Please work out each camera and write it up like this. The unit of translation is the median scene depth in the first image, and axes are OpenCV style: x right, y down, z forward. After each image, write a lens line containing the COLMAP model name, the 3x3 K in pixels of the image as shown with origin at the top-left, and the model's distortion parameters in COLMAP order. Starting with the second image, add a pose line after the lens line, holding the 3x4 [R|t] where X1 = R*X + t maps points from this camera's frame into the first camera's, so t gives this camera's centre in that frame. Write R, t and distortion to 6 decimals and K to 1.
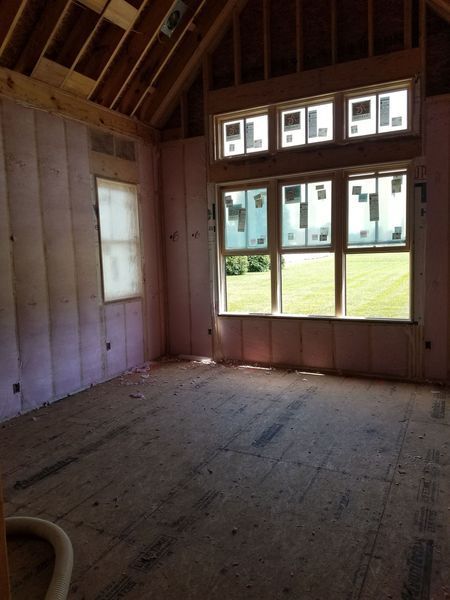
lens RADIAL K [[451.3, 0, 223.3], [0, 451.3, 291.4], [0, 0, 1]] dist [0.156385, -0.251254]
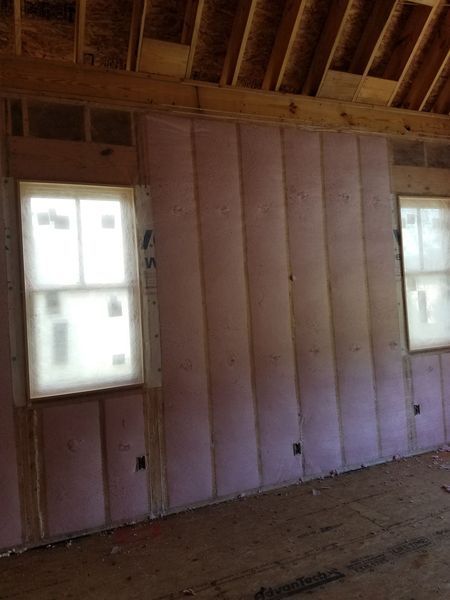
lens RADIAL K [[451.3, 0, 223.3], [0, 451.3, 291.4], [0, 0, 1]] dist [0.156385, -0.251254]
pose [[0.754679, -0.030691, -0.655376, 0.019644], [-0.018035, 0.997557, -0.067483, -0.022043], [0.655846, 0.062748, 0.752282, 0.213086]]
